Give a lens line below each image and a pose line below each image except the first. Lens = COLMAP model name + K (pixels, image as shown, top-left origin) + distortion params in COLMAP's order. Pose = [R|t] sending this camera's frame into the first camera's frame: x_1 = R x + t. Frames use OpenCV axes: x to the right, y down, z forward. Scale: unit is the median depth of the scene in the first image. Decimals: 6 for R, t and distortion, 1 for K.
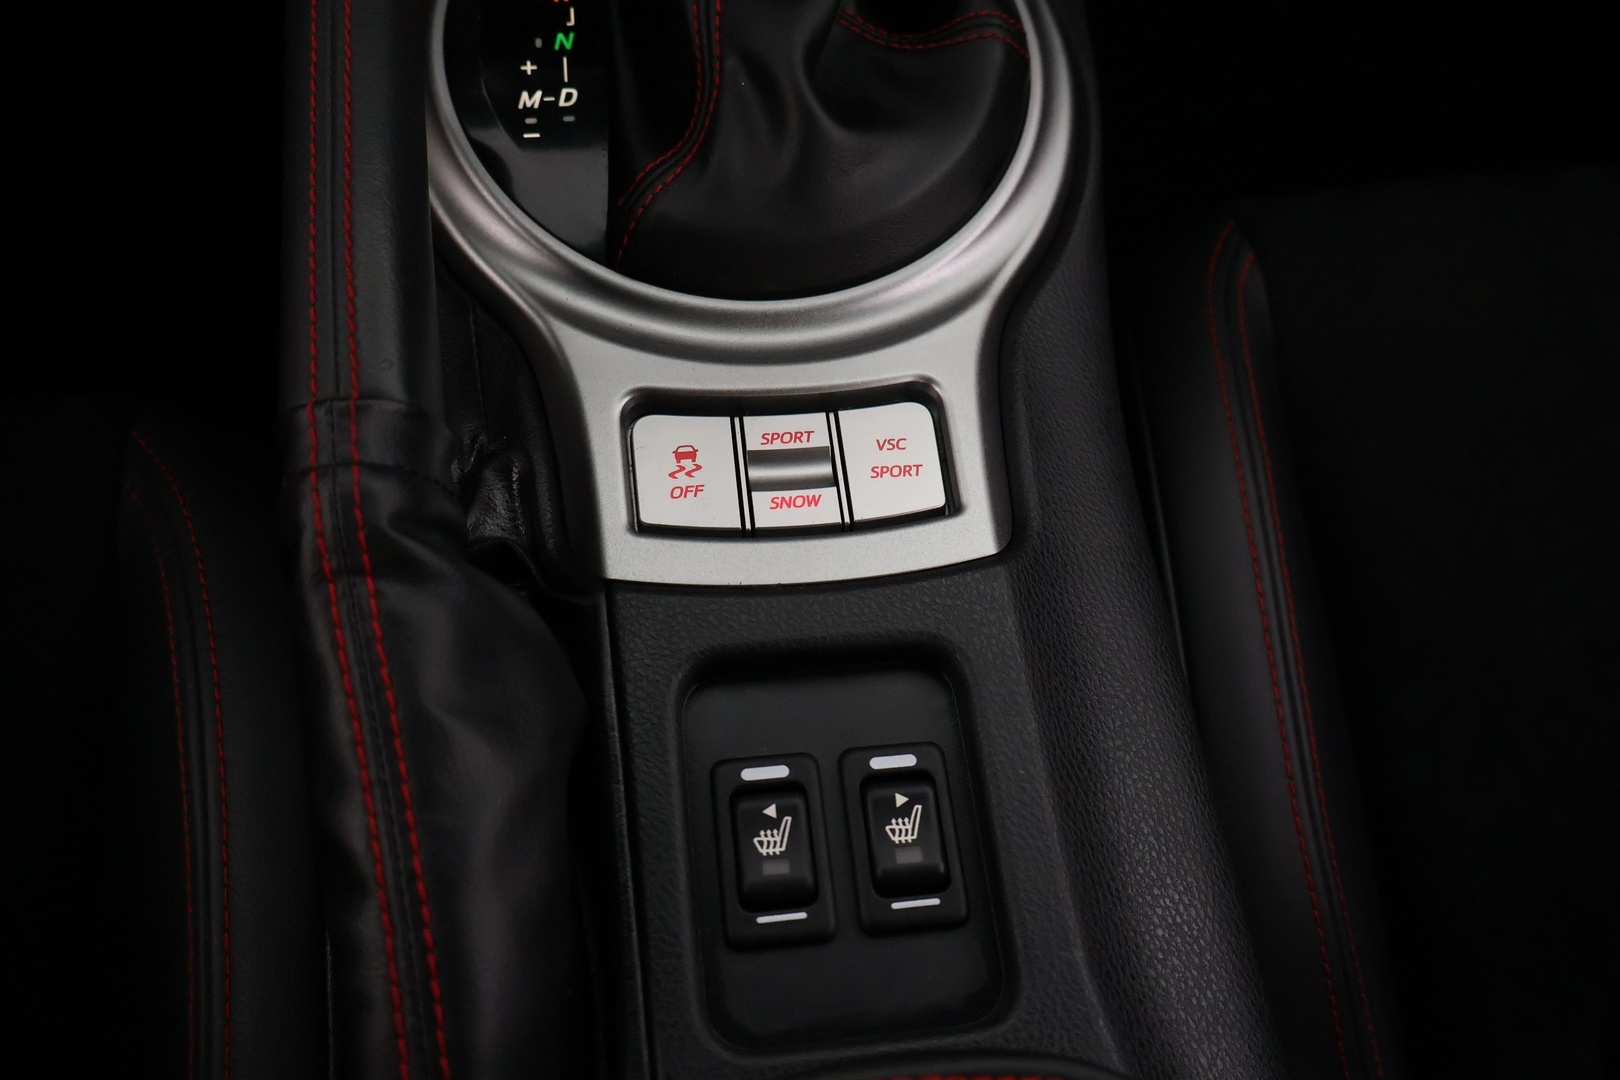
lens RADIAL K [[1371.0, 0, 813.1], [0, 1371.0, 539.2], [0, 0, 1]] dist [0.004168, 0.001365]
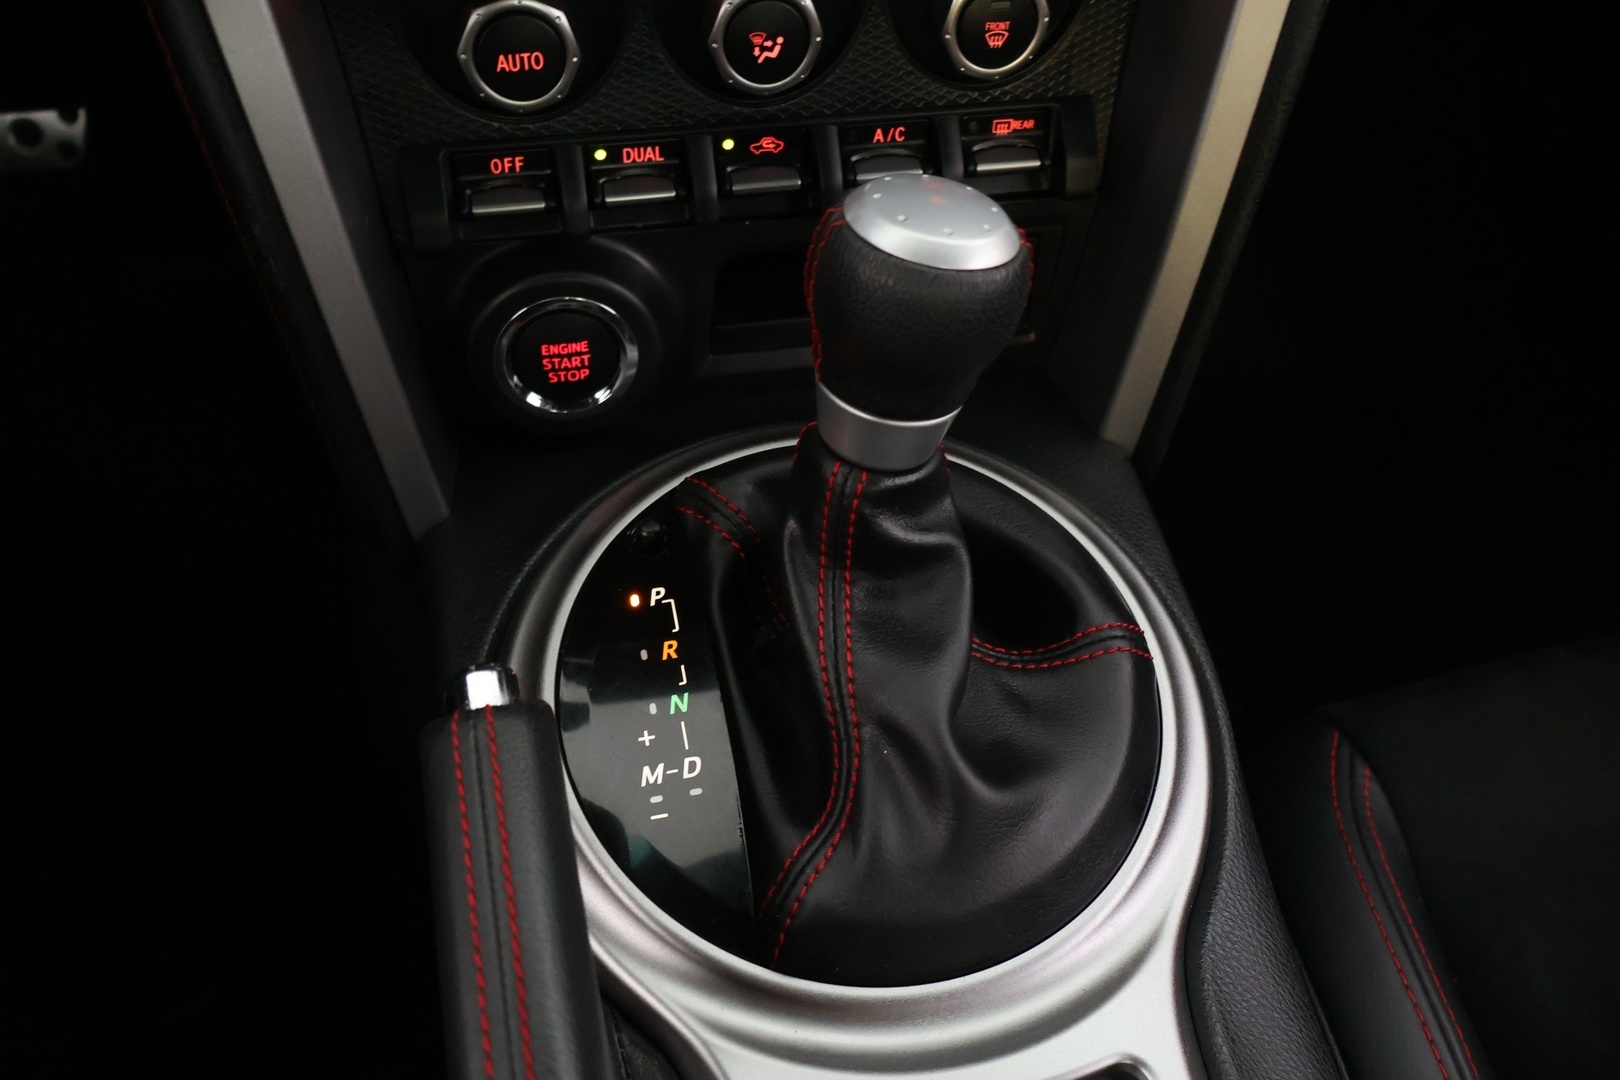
lens RADIAL K [[1371.0, 0, 807.5], [0, 1371.0, 540.6], [0, 0, 1]] dist [0.004168, 0.001365]
pose [[0.993456, -0.107300, 0.039134, -0.120199], [0.113324, 0.968739, -0.220688, -0.257303], [-0.014231, 0.223679, 0.974559, 0.039848]]
